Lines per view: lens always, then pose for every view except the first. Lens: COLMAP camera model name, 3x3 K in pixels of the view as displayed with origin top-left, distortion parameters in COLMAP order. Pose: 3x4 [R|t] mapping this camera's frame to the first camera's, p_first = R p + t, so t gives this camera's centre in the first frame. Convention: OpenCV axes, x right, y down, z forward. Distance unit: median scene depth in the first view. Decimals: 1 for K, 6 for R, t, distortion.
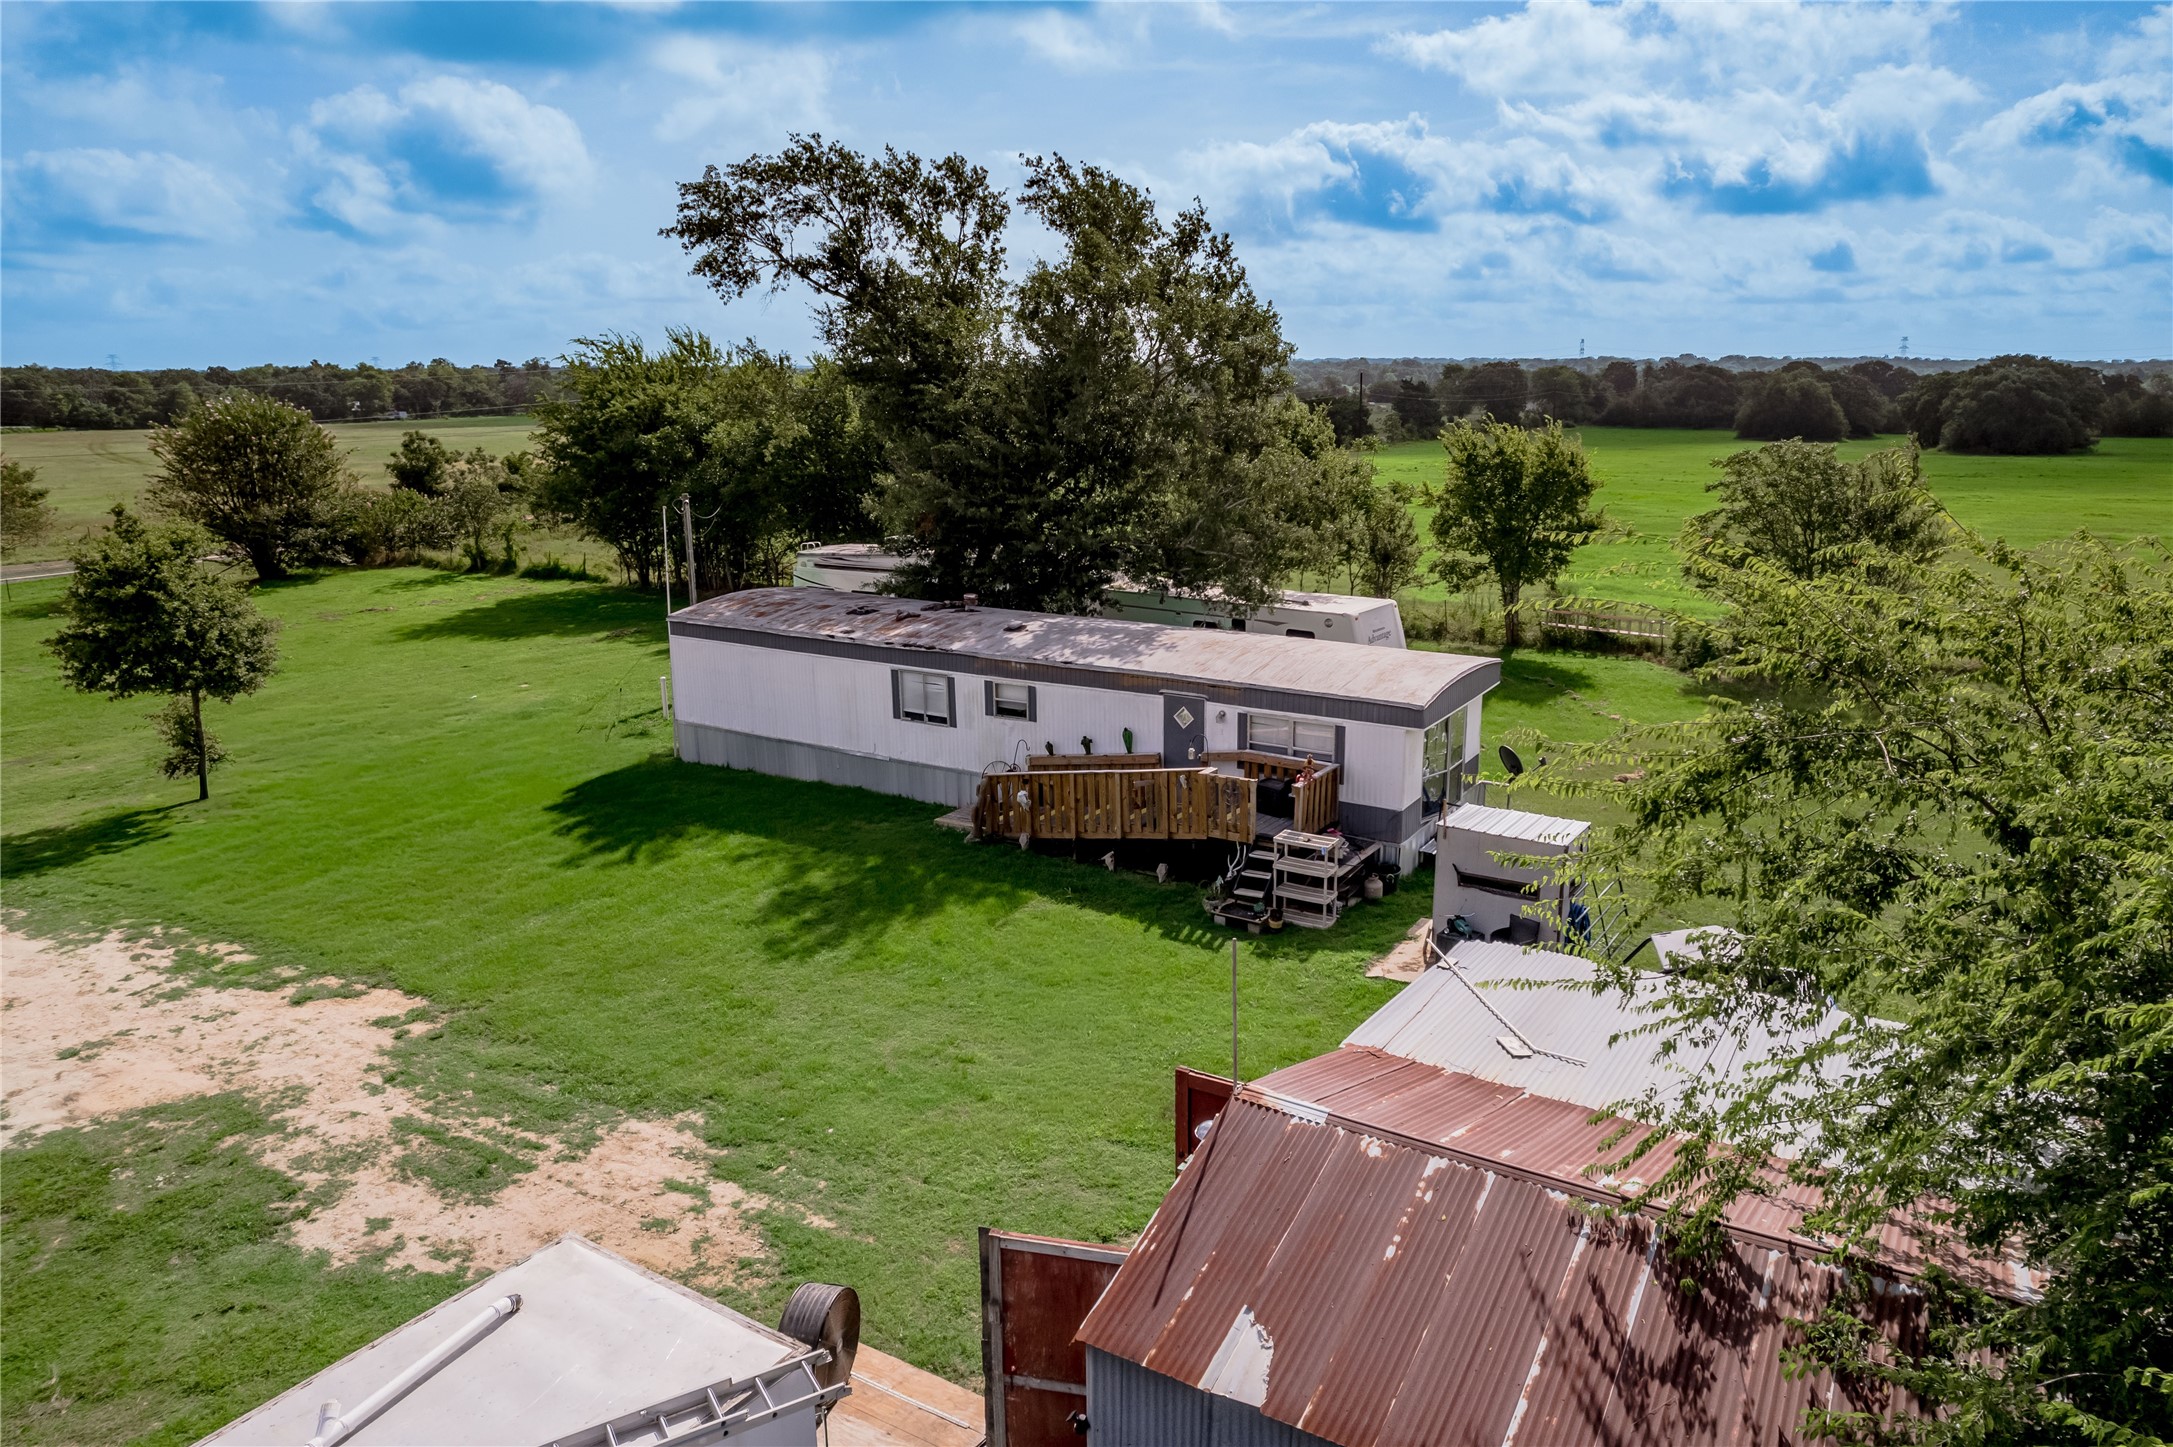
lens RADIAL K [[1428.9, 0, 1161.2], [0, 1428.9, 700.1], [0, 0, 1]] dist [-0.063622, 0.052990]
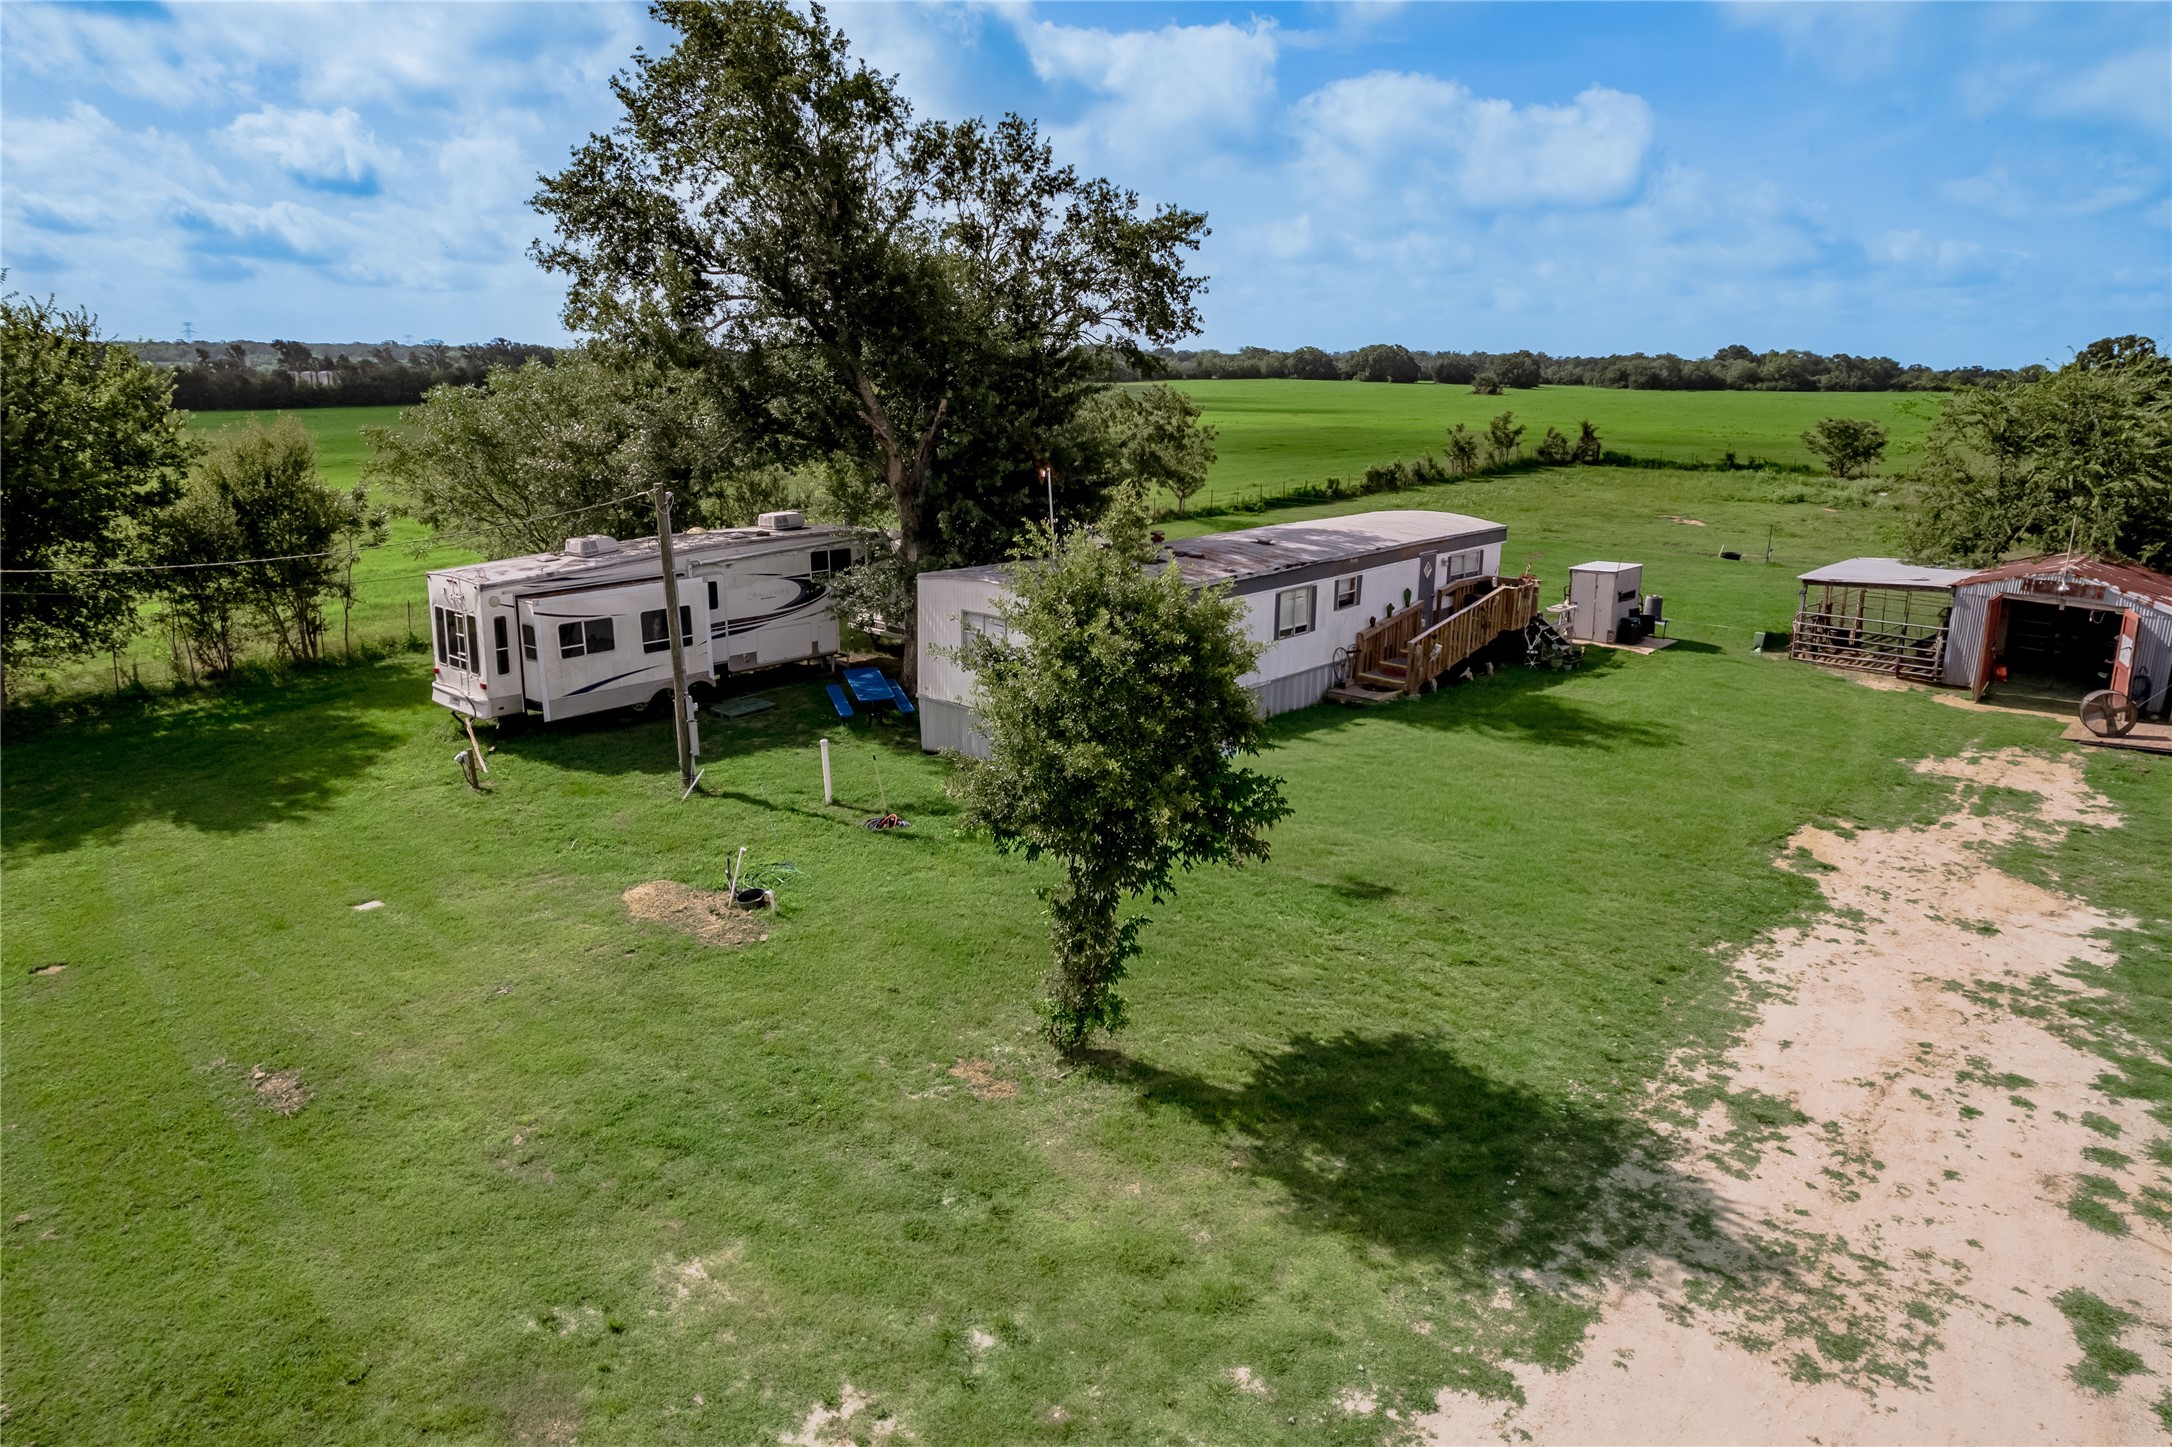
lens RADIAL K [[1416.7, 0, 1094.5], [0, 1416.7, 671.9], [0, 0, 1]] dist [-0.064721, 0.056621]
pose [[0.195549, -0.208732, 0.958223, -1.404174], [0.213044, 0.962794, 0.166251, -0.192291], [-0.957274, 0.171633, 0.232742, 1.021170]]
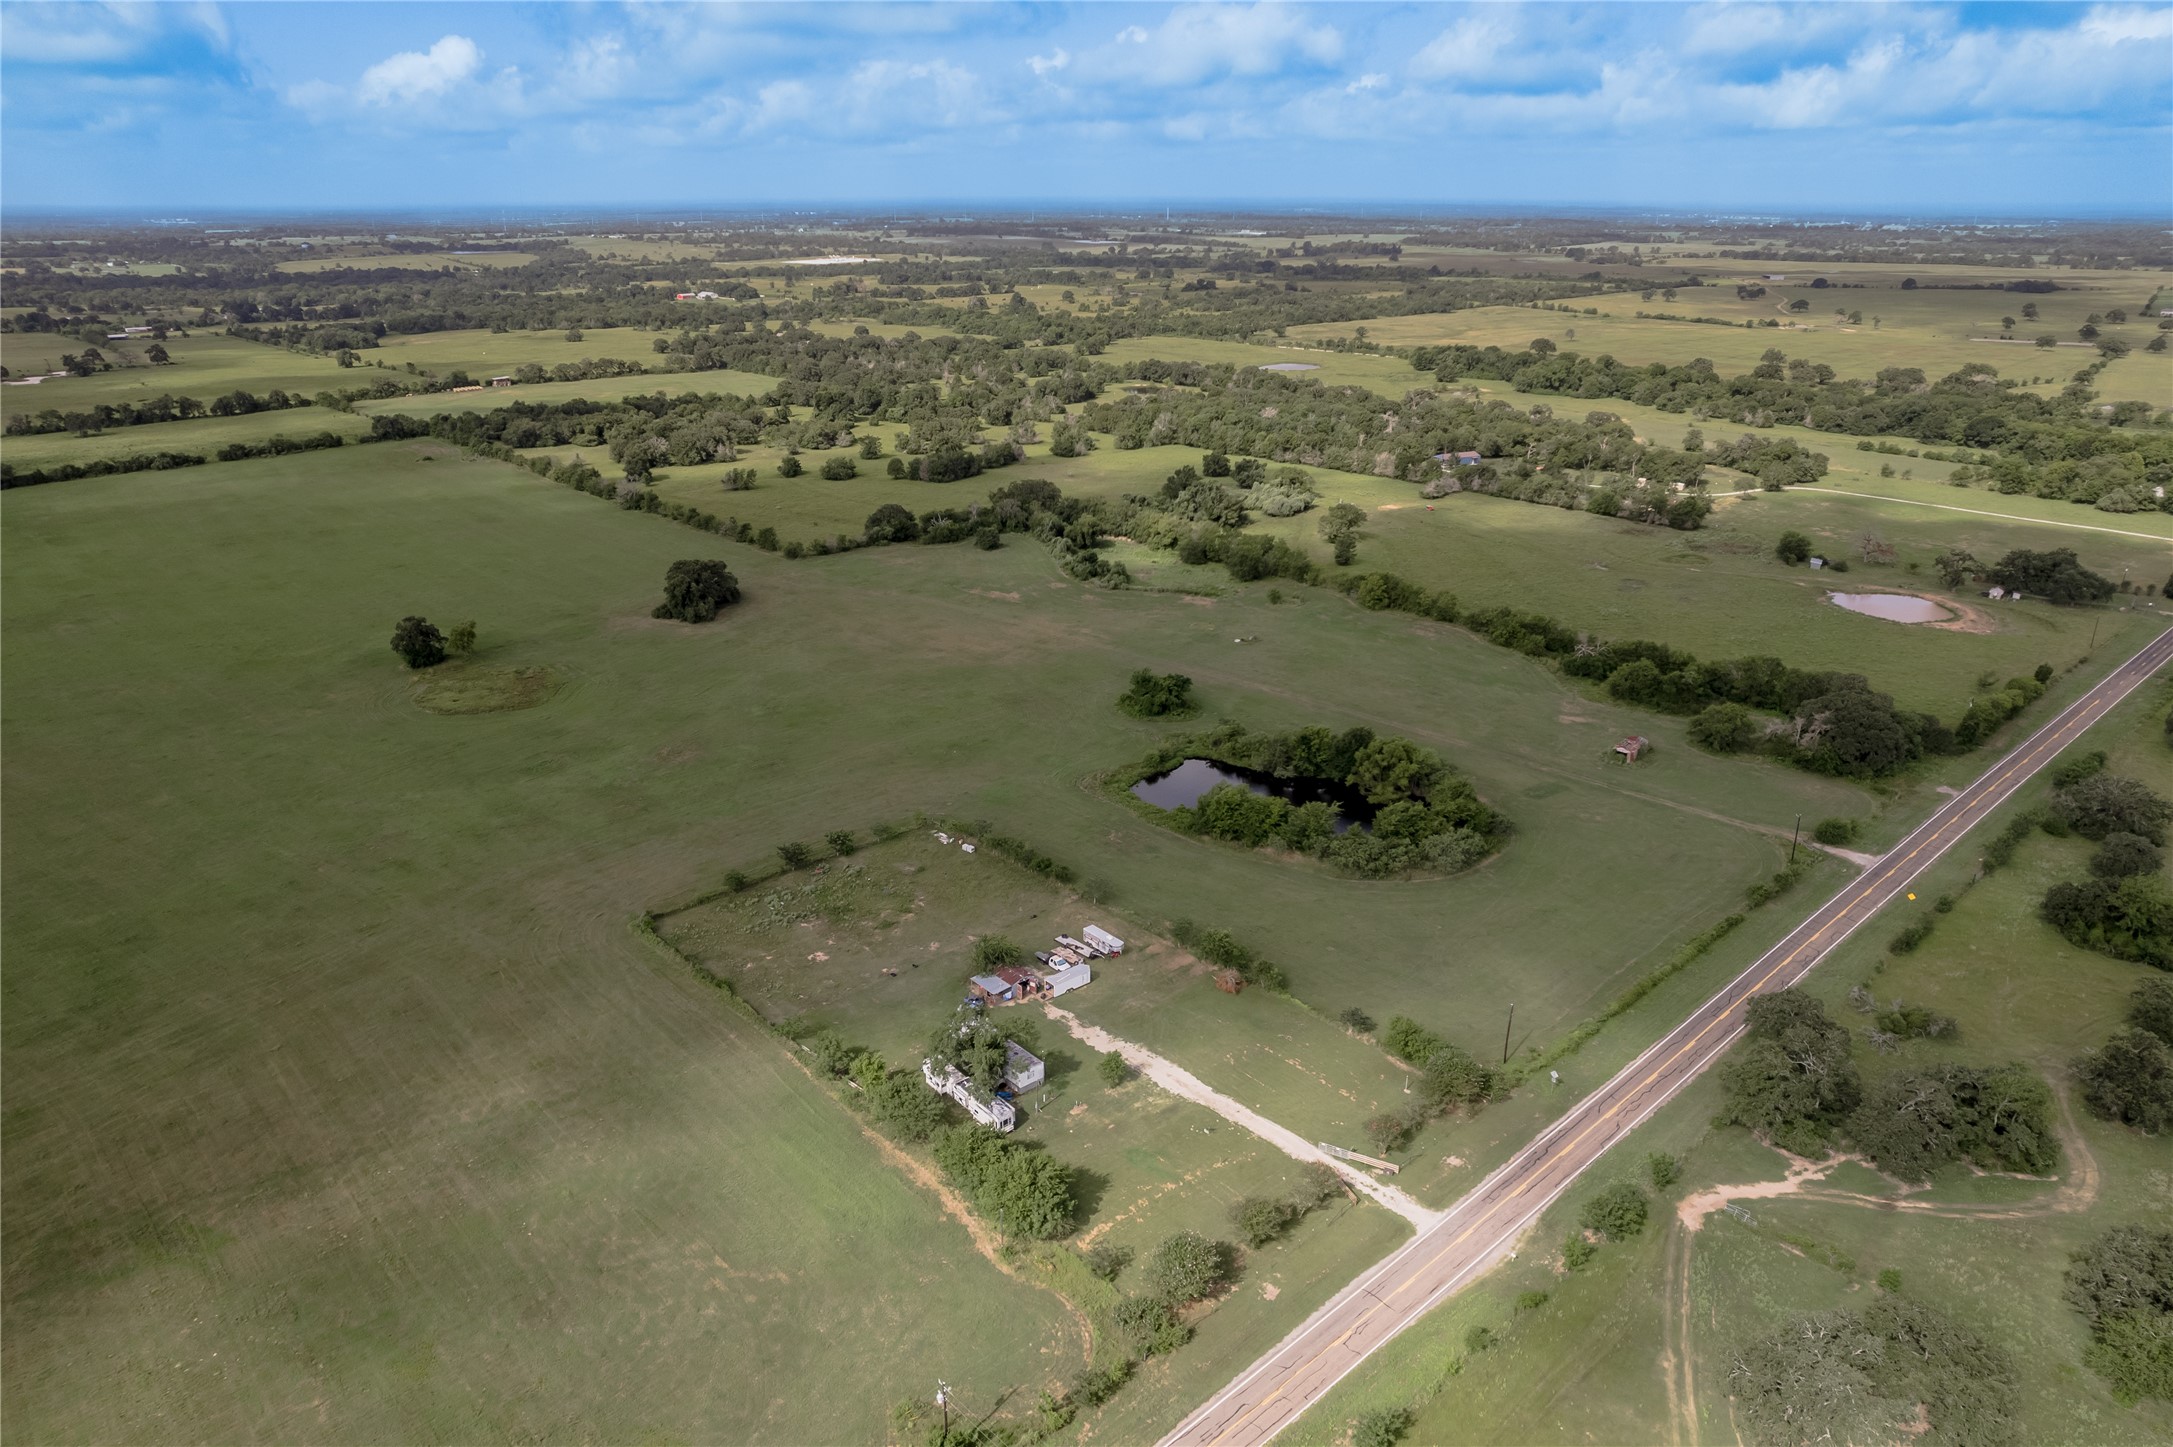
lens RADIAL K [[1396.6, 0, 1110.7], [0, 1396.6, 718.4], [0, 0, 1]] dist [-0.070083, 0.056824]
pose [[-0.948477, -0.114168, 0.295563, -2.915999], [0.068501, 0.836877, 0.543088, -5.986816], [-0.309353, 0.535352, -0.785938, 6.310446]]
